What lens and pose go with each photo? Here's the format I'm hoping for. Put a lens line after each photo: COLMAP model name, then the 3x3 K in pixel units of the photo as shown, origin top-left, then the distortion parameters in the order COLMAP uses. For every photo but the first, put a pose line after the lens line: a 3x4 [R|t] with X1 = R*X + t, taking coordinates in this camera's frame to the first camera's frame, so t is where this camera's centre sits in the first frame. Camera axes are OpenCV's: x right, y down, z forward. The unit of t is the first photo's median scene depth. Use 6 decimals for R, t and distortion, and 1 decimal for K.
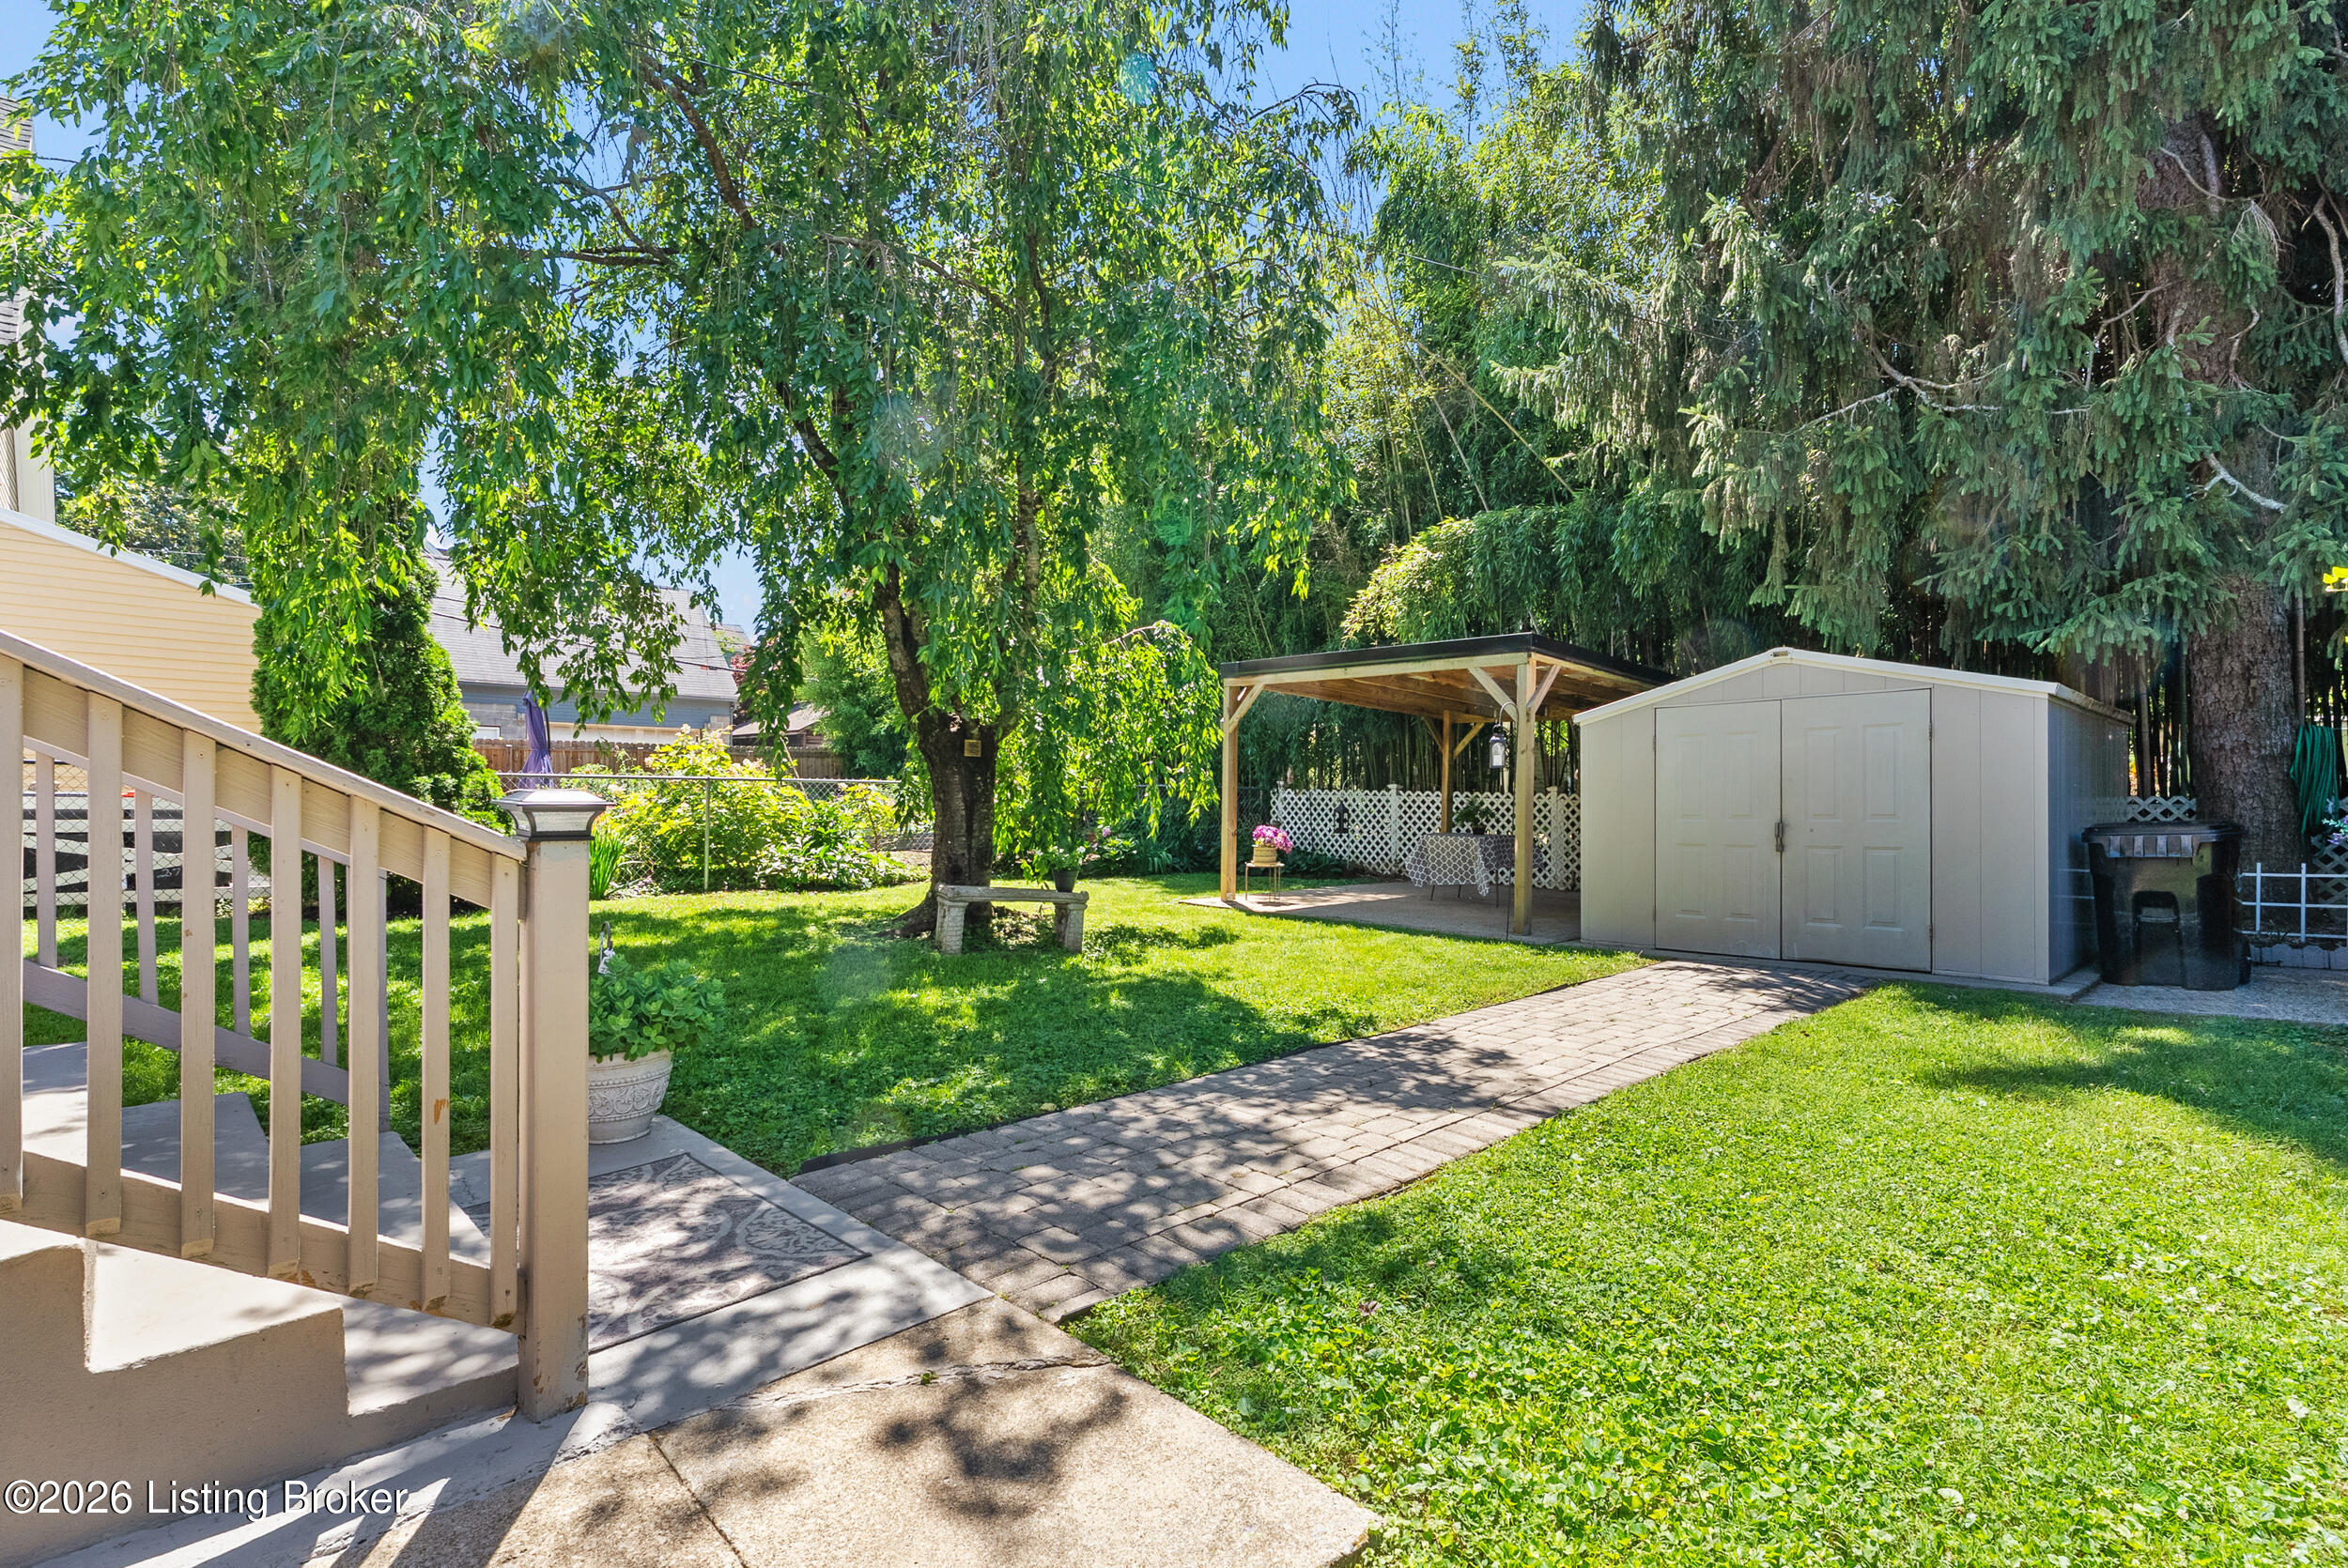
lens RADIAL K [[1061.4, 0, 1129.6], [0, 1061.4, 776.1], [0, 0, 1]] dist [-0.011031, 0.003662]
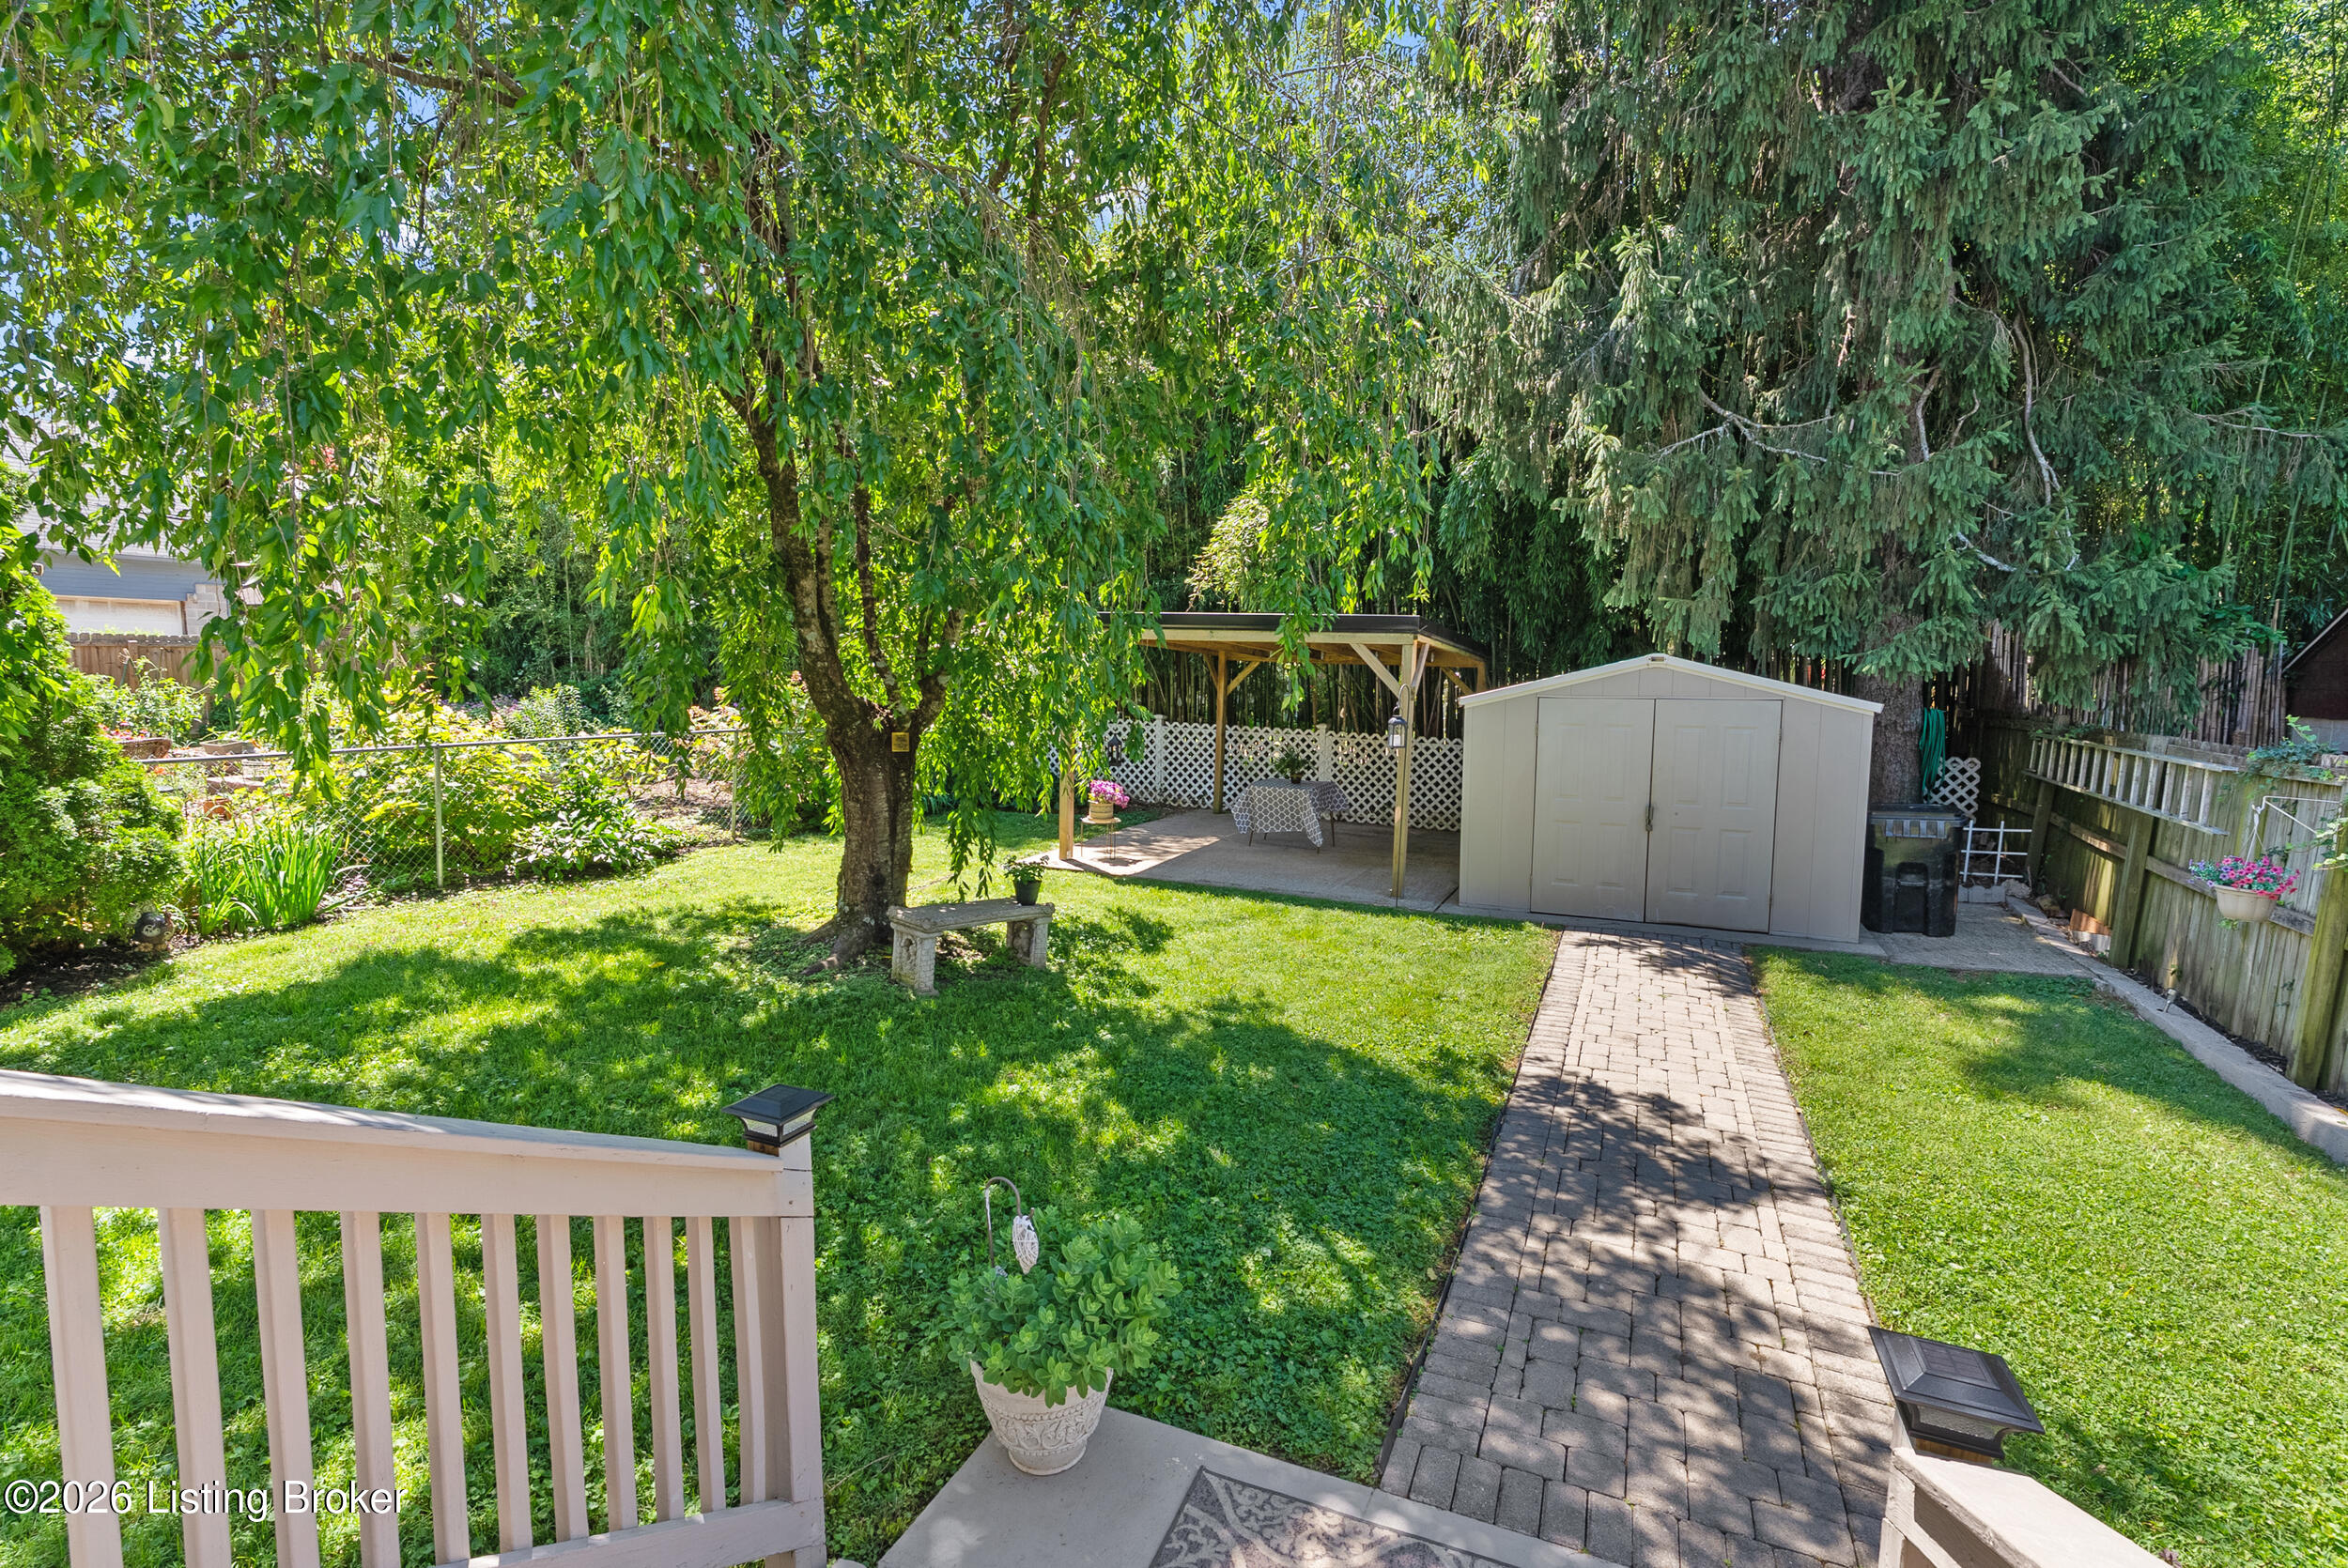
lens RADIAL K [[1061.4, 0, 1126.5], [0, 1061.4, 760.7], [0, 0, 1]] dist [-0.011031, 0.003662]
pose [[0.927153, -0.027537, 0.373669, -0.416302], [-0.013375, 0.994227, 0.106456, -0.145416], [-0.374443, -0.103699, 0.921433, 0.183285]]
